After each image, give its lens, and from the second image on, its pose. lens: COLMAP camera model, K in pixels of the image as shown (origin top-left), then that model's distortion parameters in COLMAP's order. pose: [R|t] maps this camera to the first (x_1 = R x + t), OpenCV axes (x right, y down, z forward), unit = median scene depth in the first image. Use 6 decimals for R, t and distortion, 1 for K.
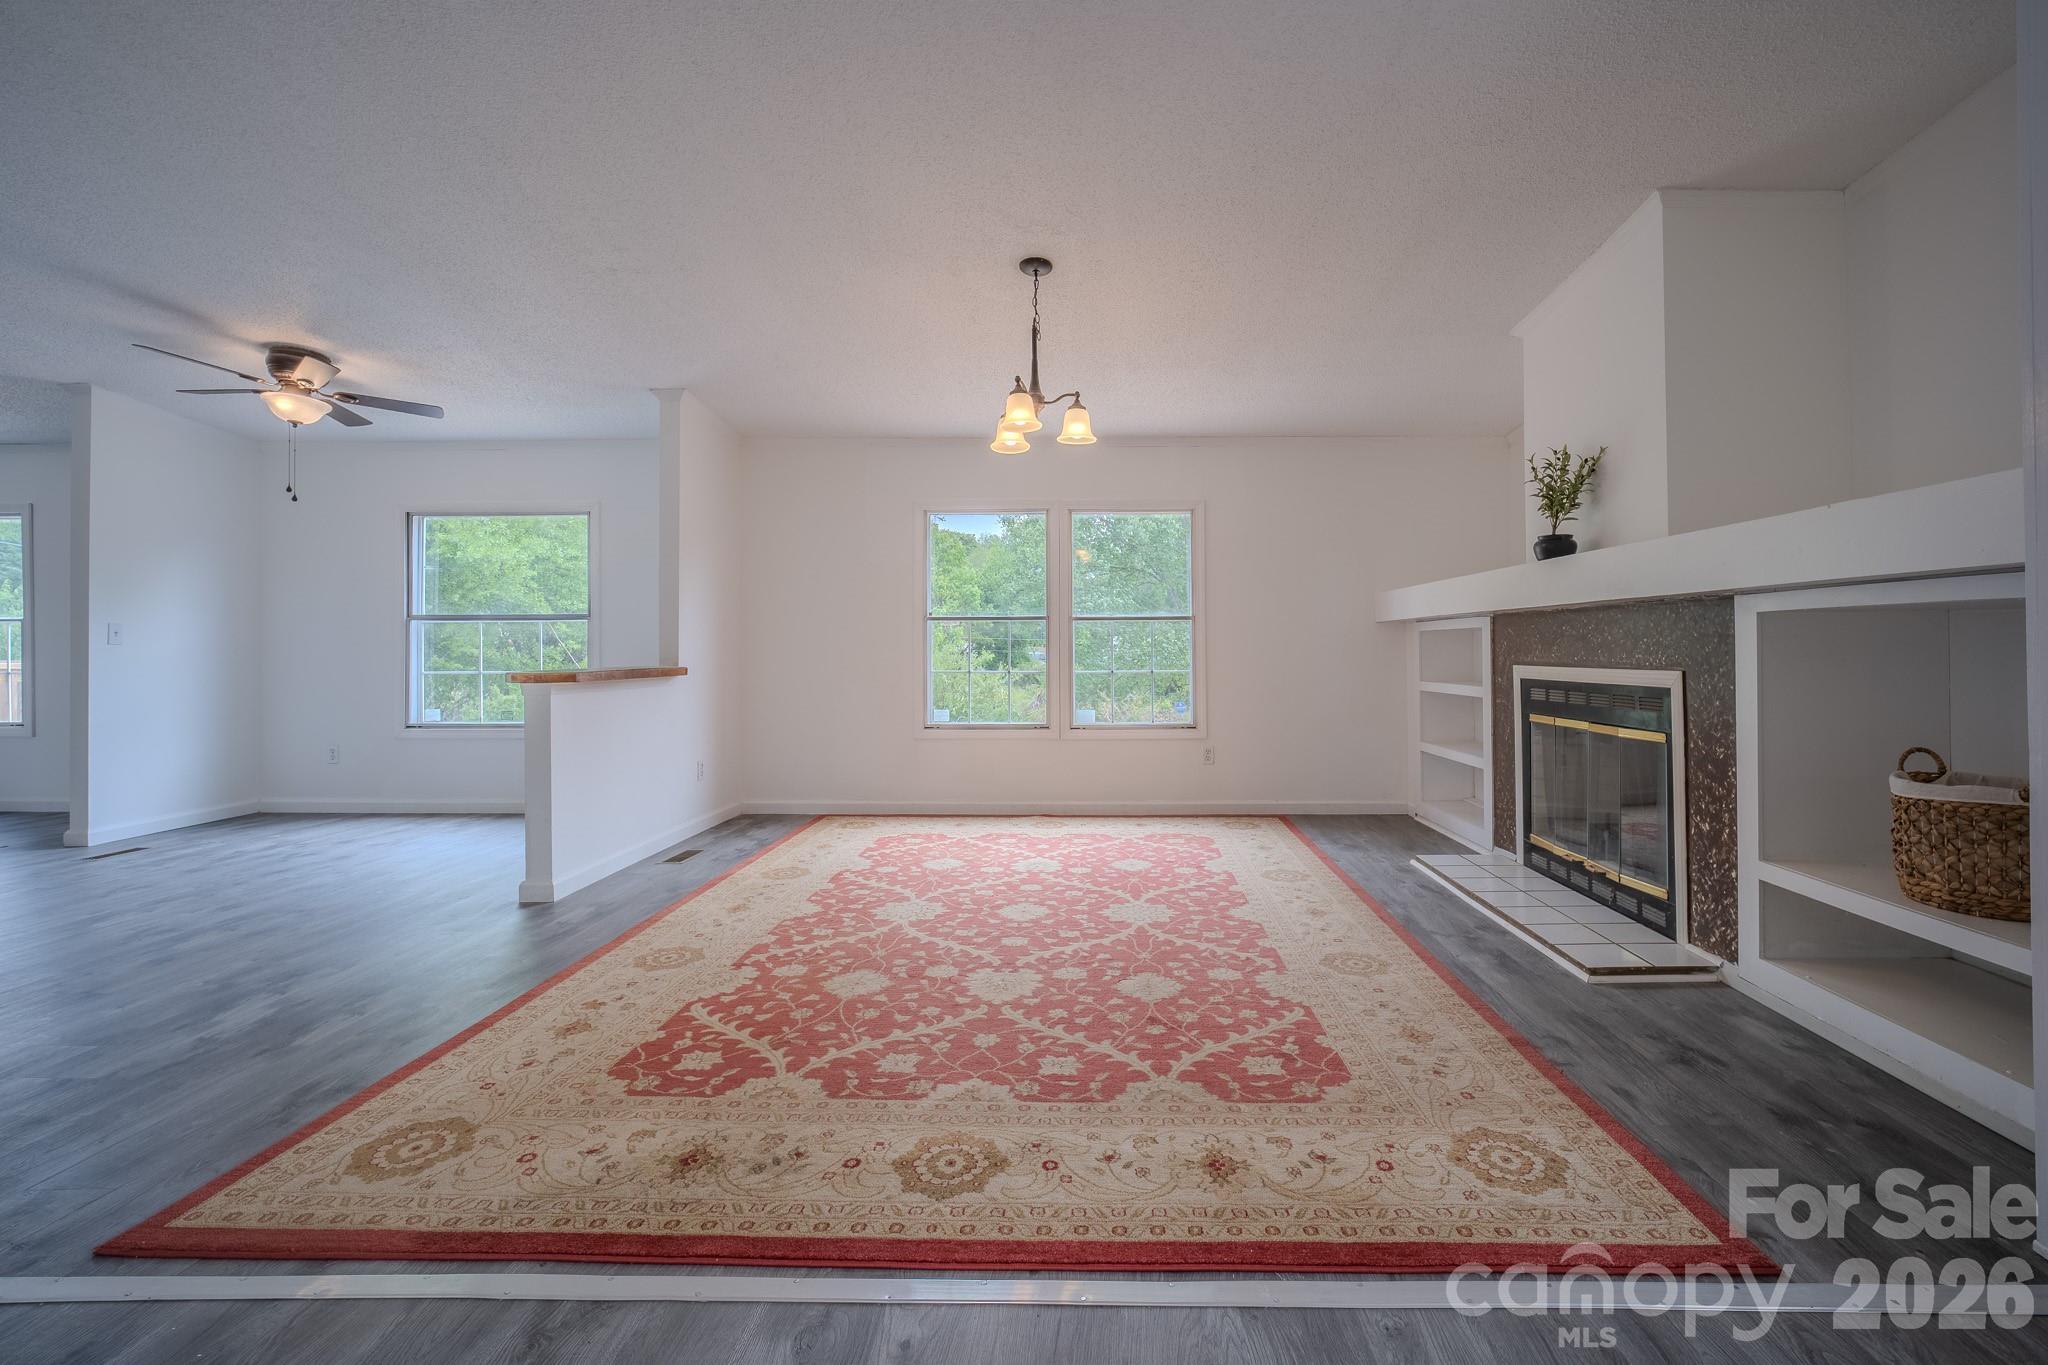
lens RADIAL K [[848.9, 0, 1080.5], [0, 848.9, 647.1], [0, 0, 1]] dist [-0.006320, -0.000861]
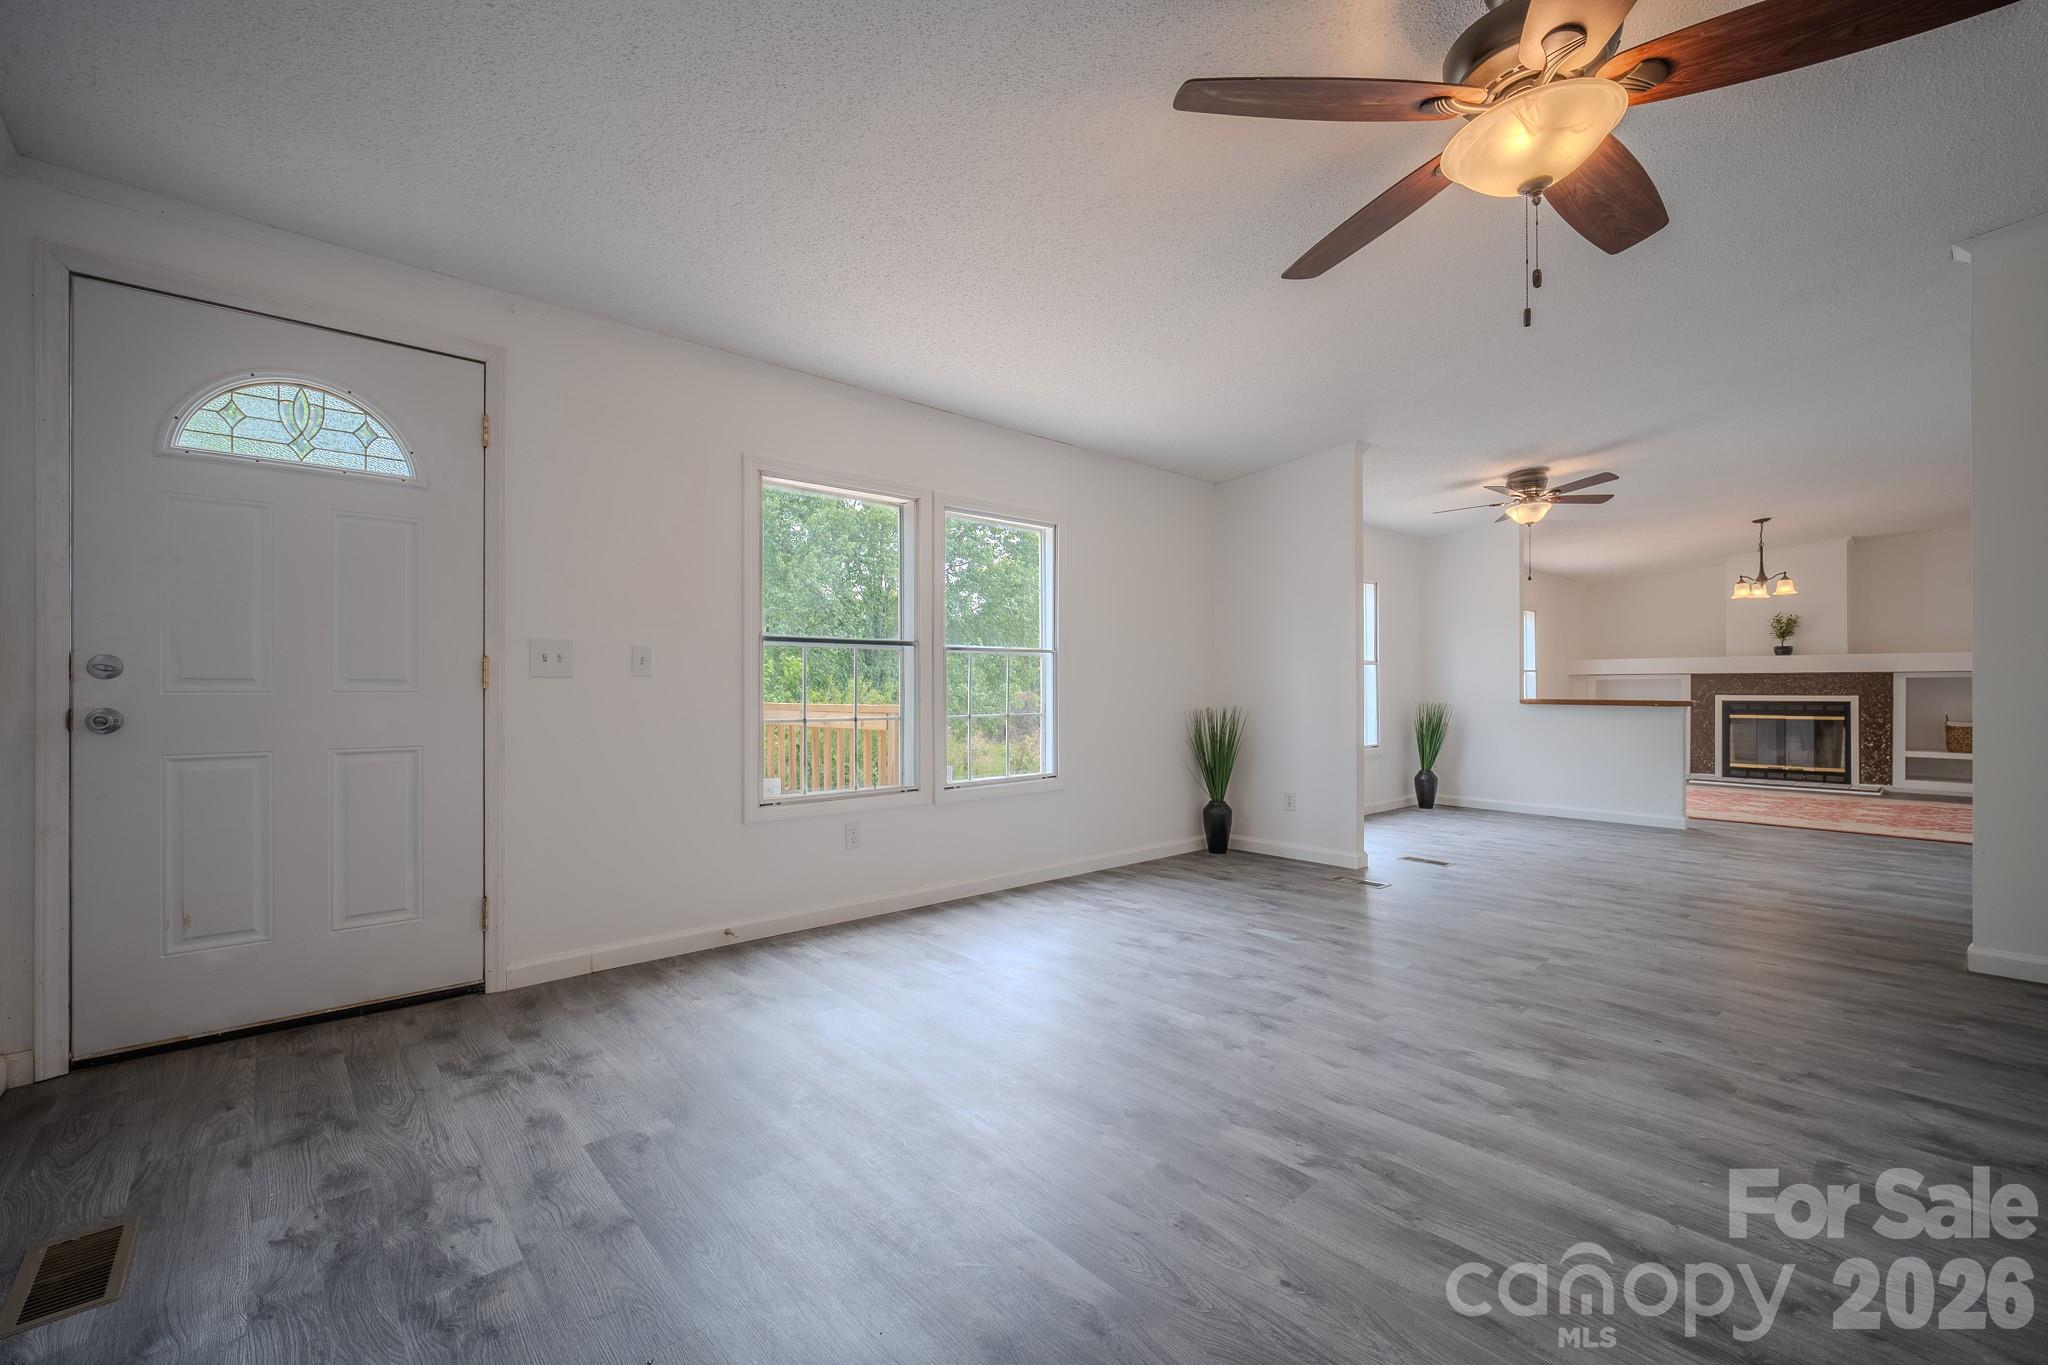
lens RADIAL K [[848.9, 0, 1021.8], [0, 848.9, 691.1], [0, 0, 1]] dist [-0.006320, -0.000861]
pose [[0.738821, -0.000484, 0.673901, -3.666818], [-0.002217, 0.999993, 0.003148, 0.008497], [-0.673898, -0.003820, 0.738815, 0.799013]]
